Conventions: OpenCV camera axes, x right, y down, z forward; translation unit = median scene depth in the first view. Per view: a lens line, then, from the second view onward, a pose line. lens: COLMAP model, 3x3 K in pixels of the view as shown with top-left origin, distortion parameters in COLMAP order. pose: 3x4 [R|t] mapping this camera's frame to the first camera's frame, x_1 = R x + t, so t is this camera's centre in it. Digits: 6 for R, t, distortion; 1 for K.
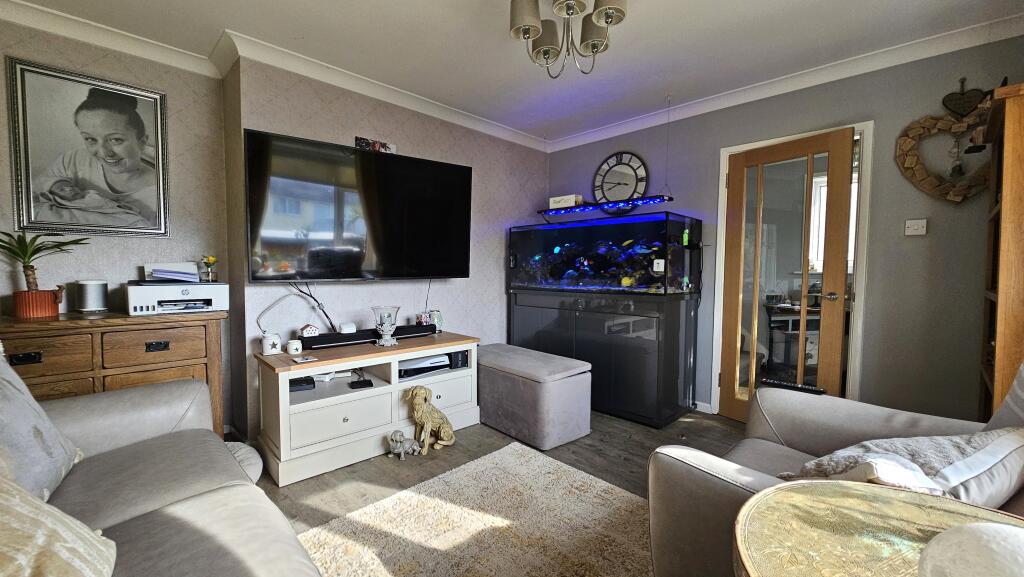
lens RADIAL K [[419.9, 0, 503.3], [0, 419.9, 291.0], [0, 0, 1]] dist [-0.000288, 0.000940]
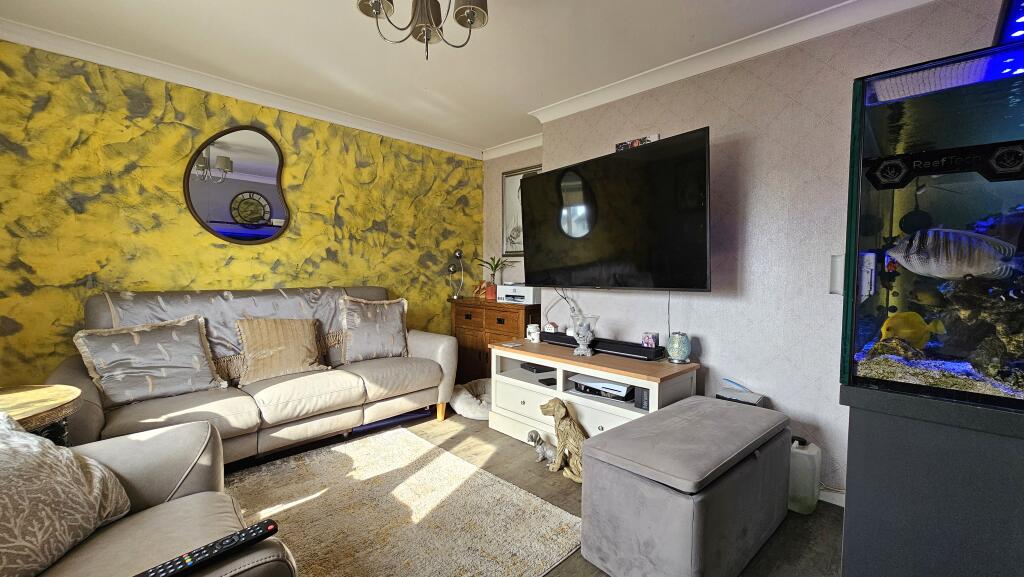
lens RADIAL K [[419.9, 0, 502.8], [0, 419.9, 285.4], [0, 0, 1]] dist [-0.000288, 0.000940]
pose [[-0.002690, 0.030945, -0.999517, 0.827292], [-0.057352, 0.997871, 0.031048, -0.062472], [0.998350, 0.057408, -0.000910, 0.946058]]
